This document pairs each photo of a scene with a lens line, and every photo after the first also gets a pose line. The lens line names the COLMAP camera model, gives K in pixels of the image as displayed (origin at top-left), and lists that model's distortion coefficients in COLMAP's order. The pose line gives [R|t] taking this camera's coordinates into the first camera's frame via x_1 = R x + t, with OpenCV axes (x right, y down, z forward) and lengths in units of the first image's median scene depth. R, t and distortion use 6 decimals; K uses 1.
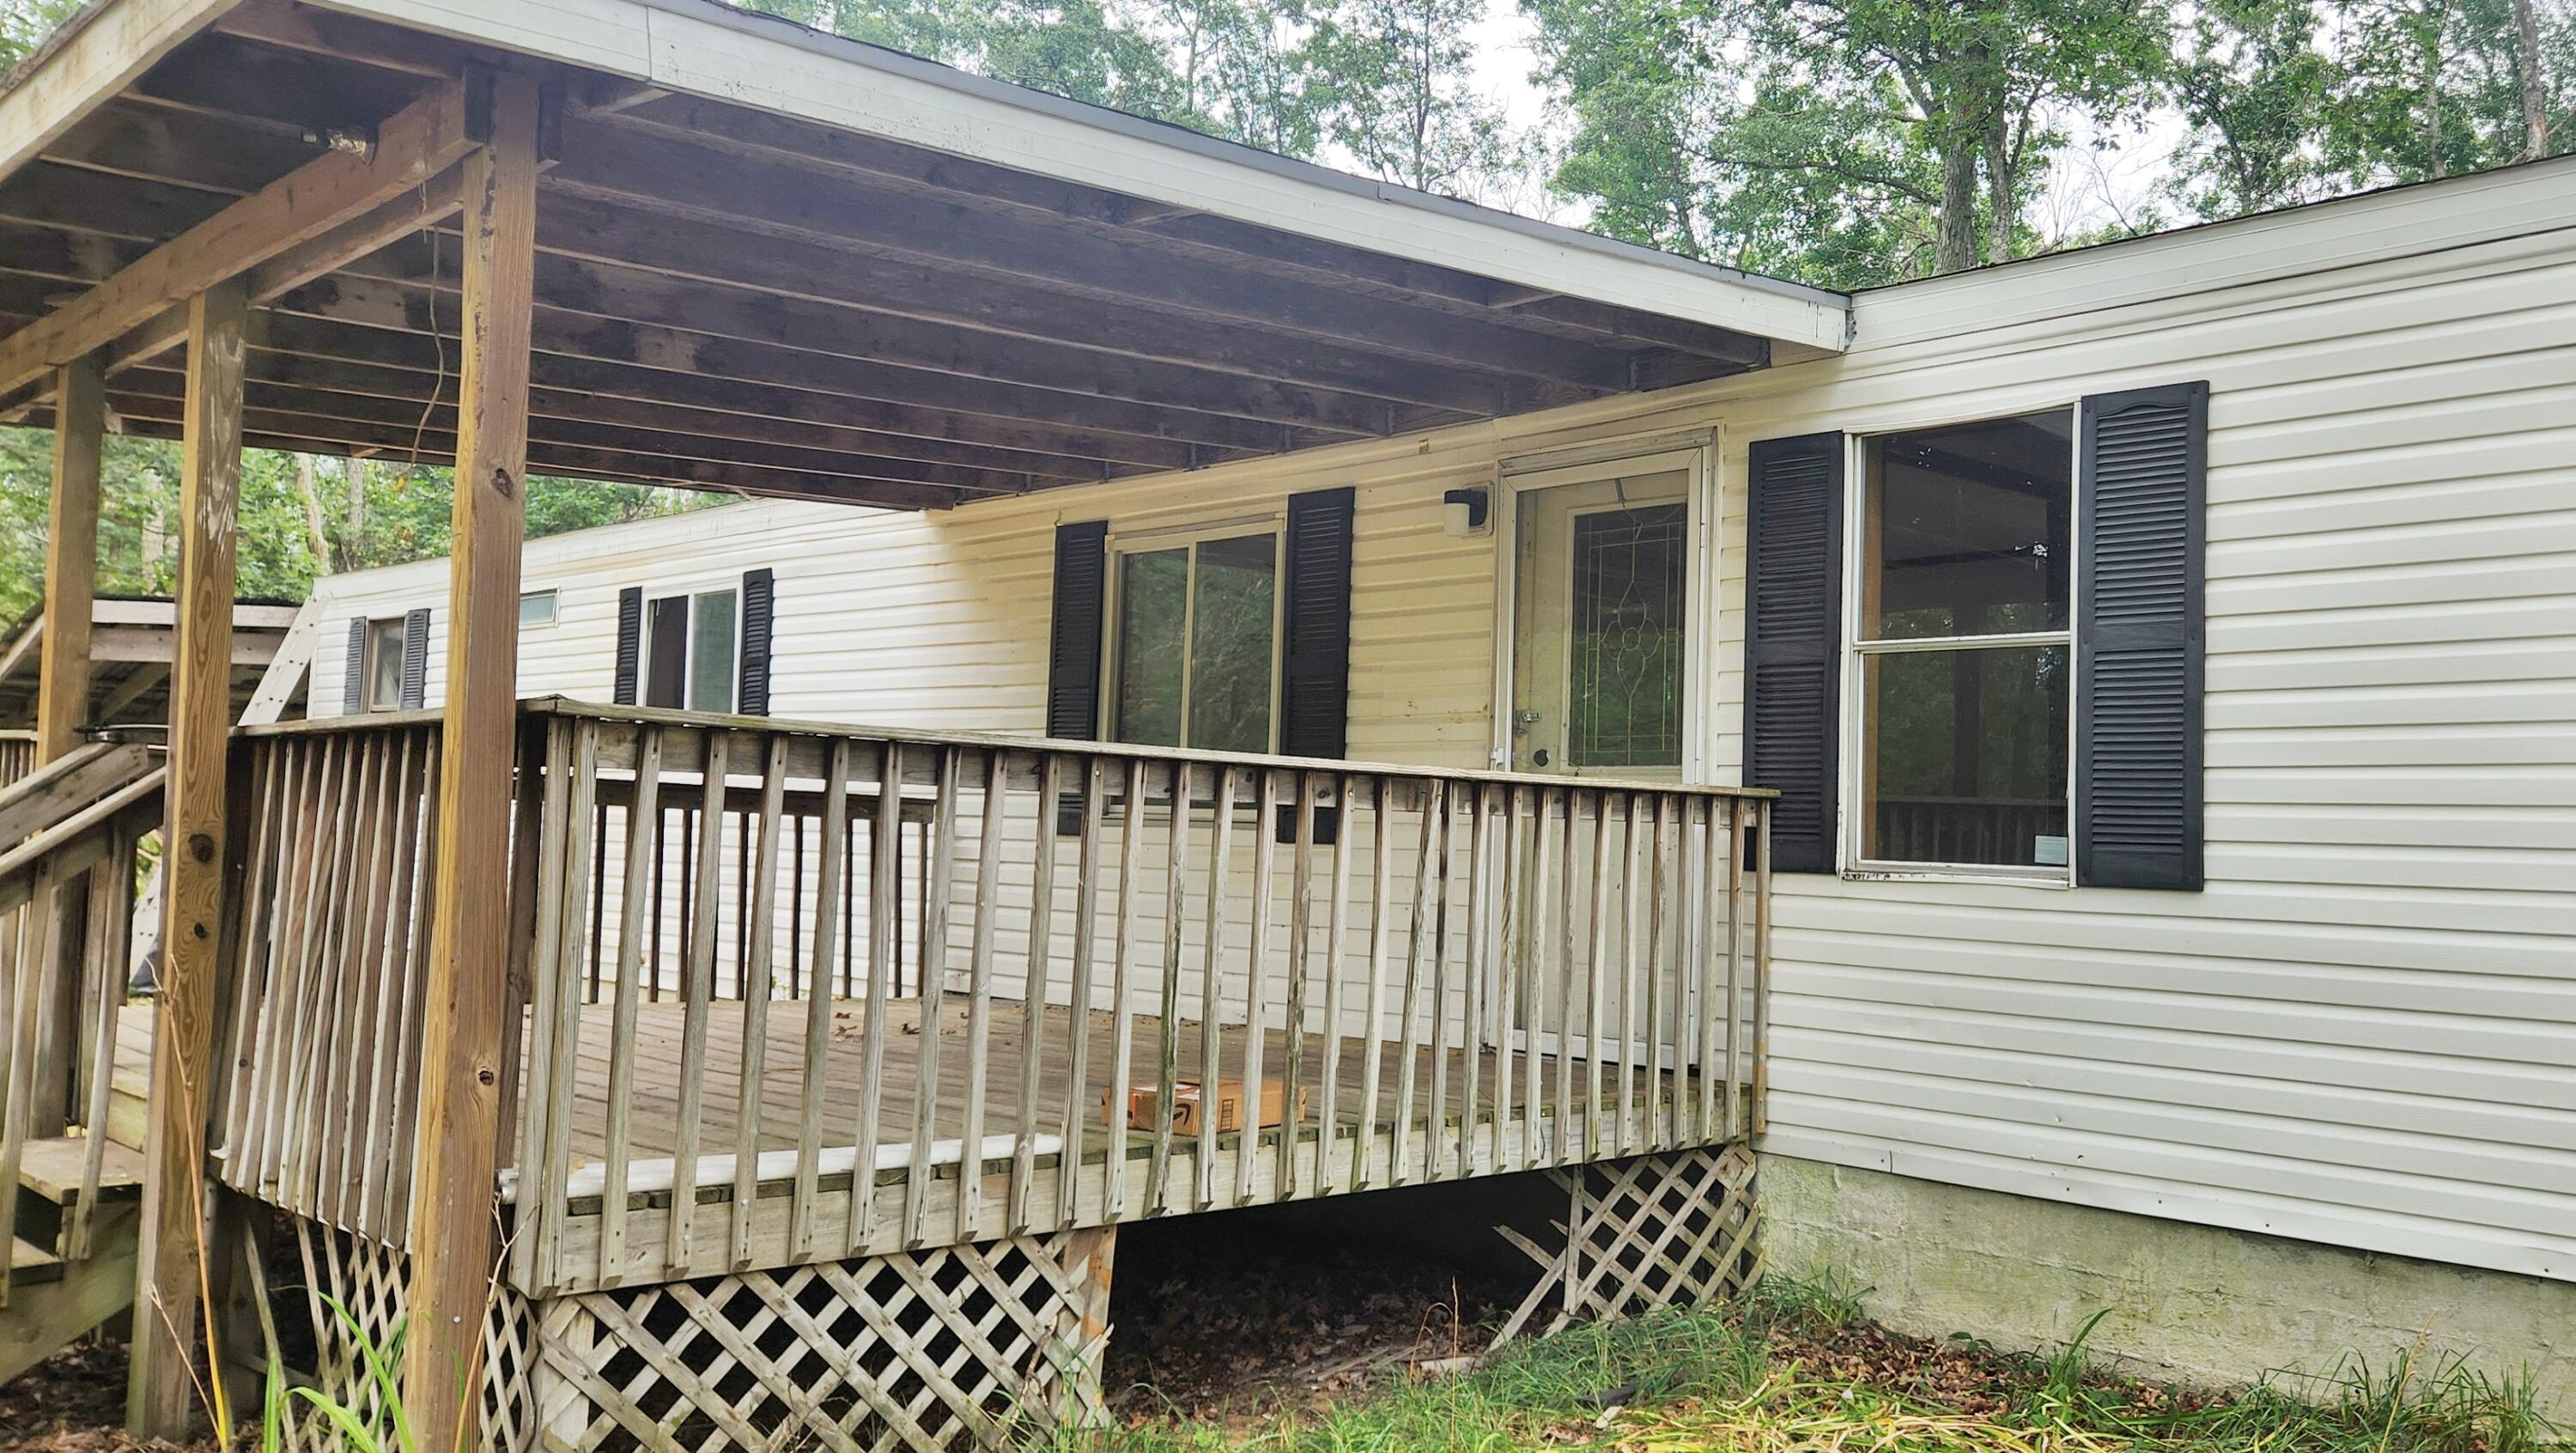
lens RADIAL K [[1694.7, 0, 1288.0], [0, 1694.7, 726.5], [0, 0, 1]] dist [0.020481, -0.002919]
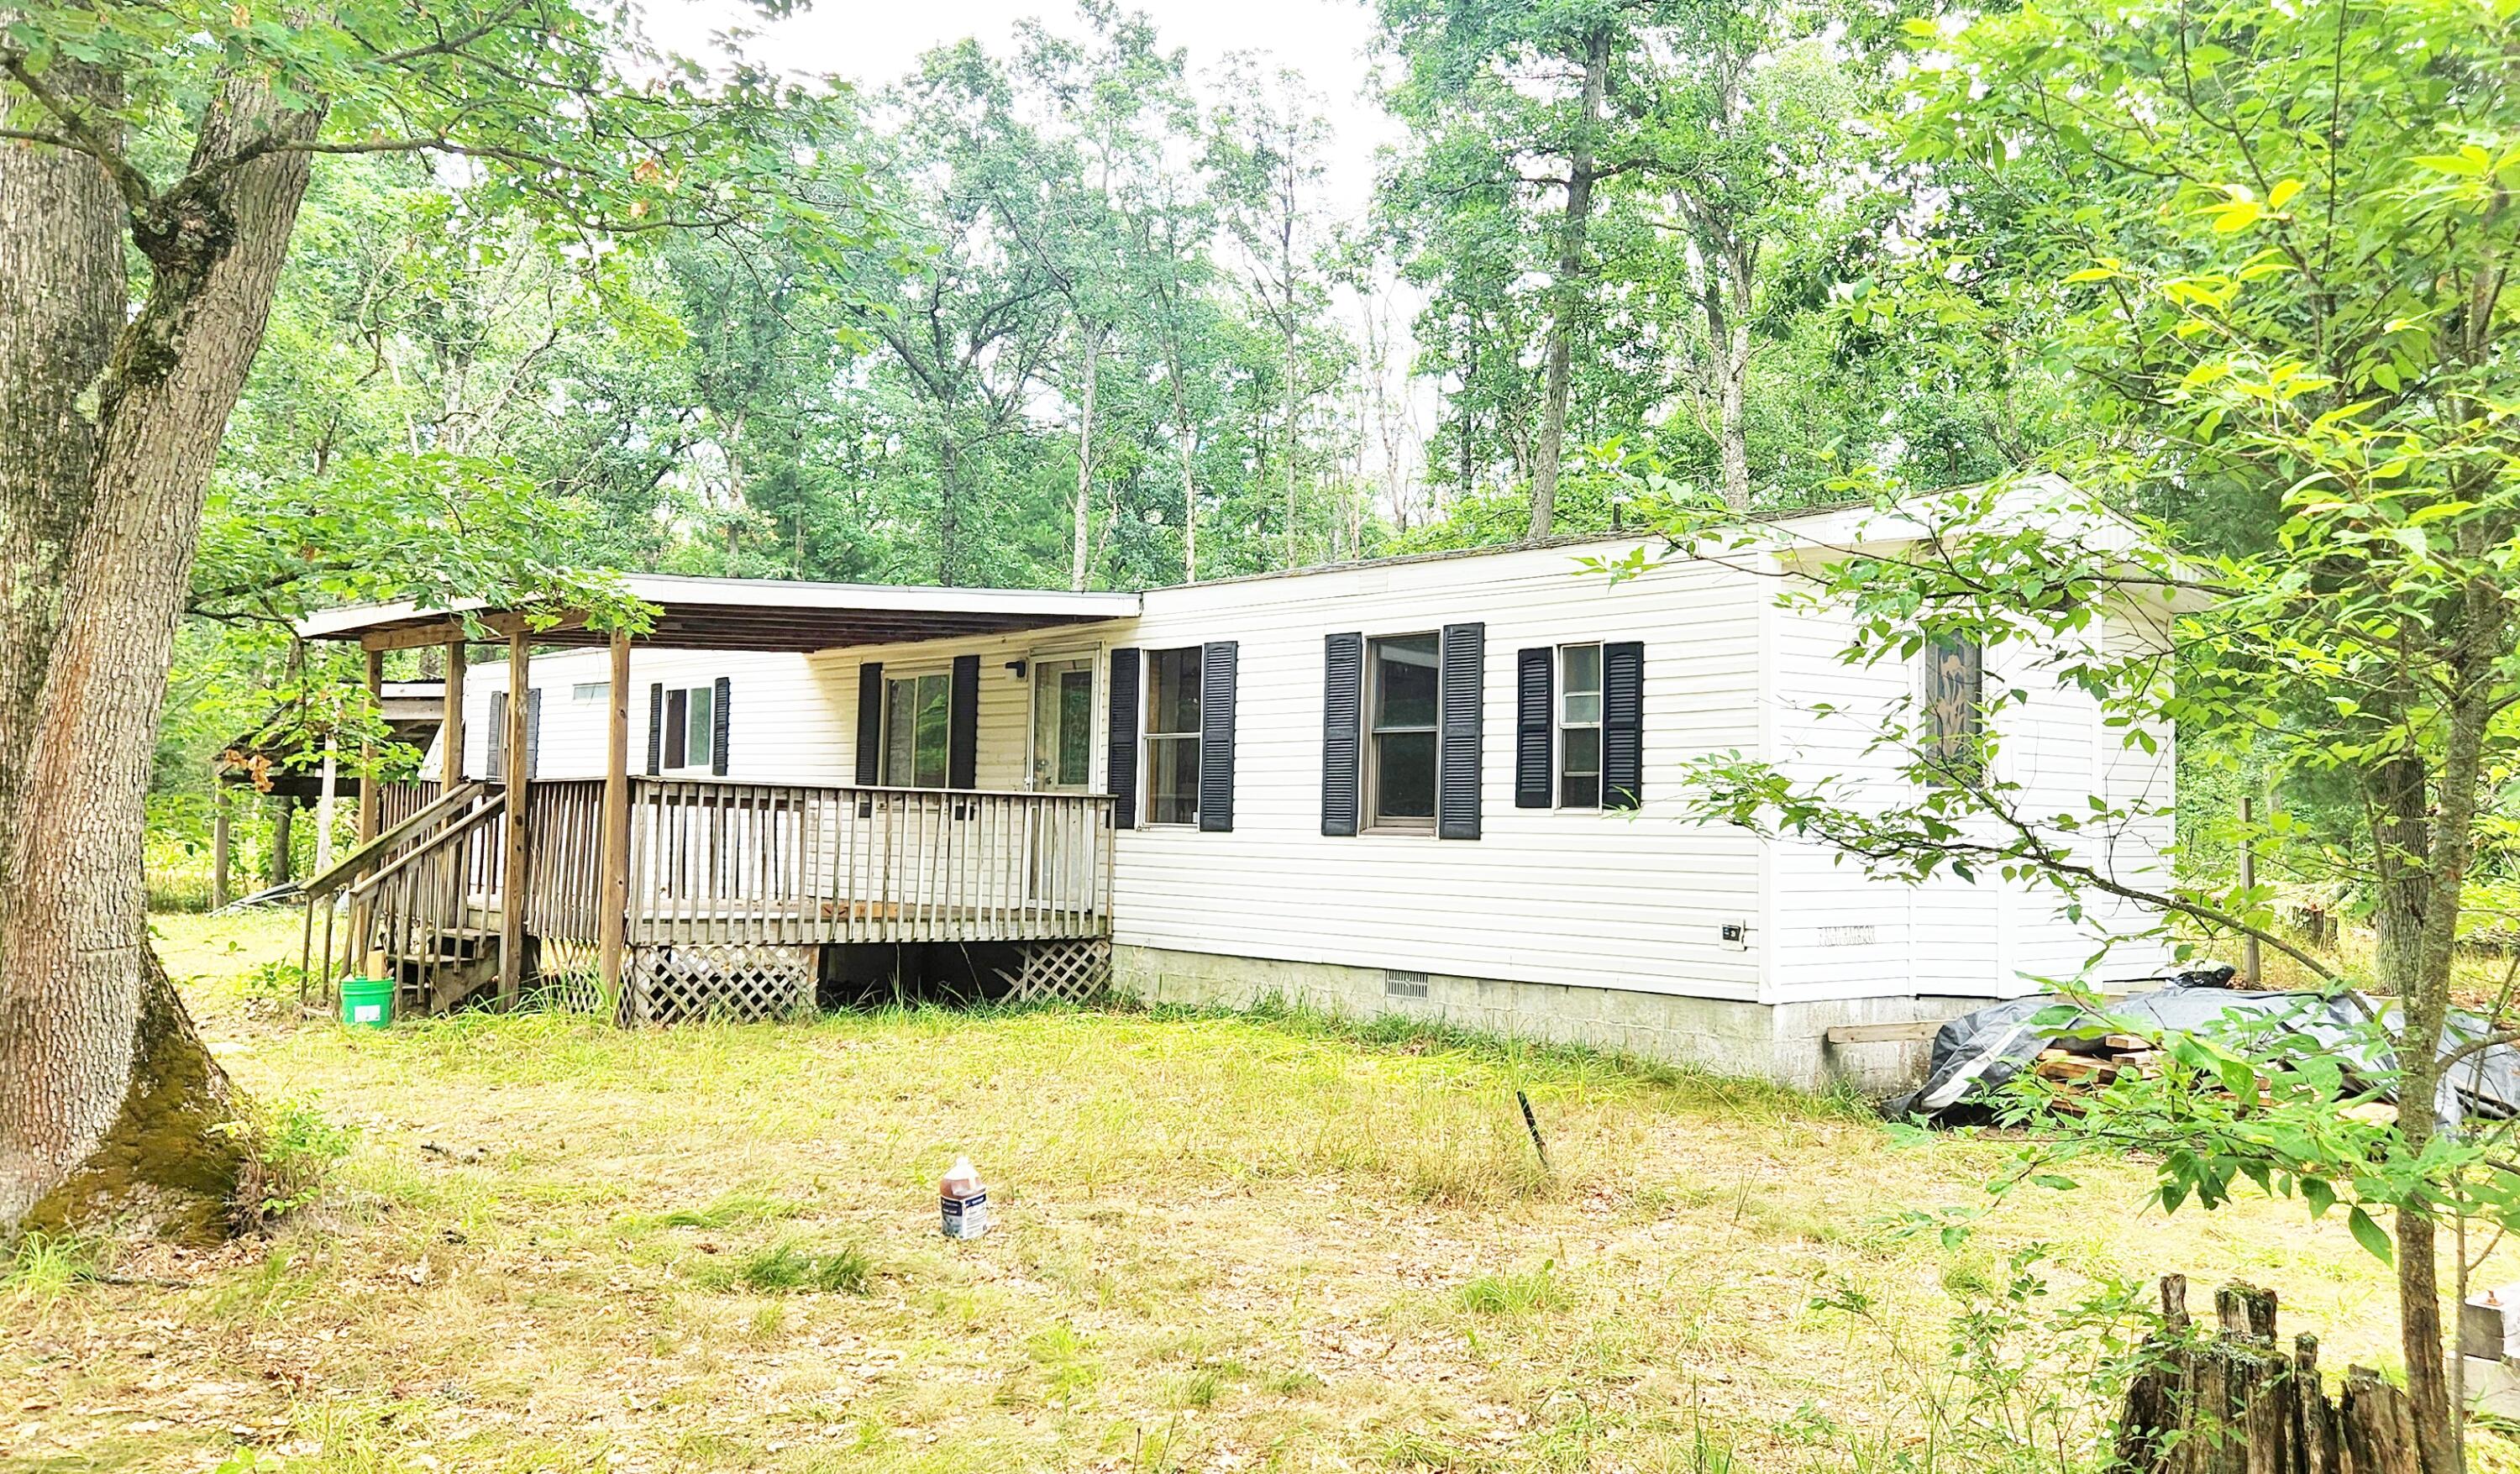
lens RADIAL K [[2055.6, 0, 1260.0], [0, 2055.6, 737.0], [0, 0, 1]] dist [0.007304, 0.000975]
pose [[0.996398, -0.008571, -0.084368, 0.756020], [0.010318, 0.999741, 0.020297, -0.105293], [0.084173, -0.021095, 0.996228, -1.951271]]
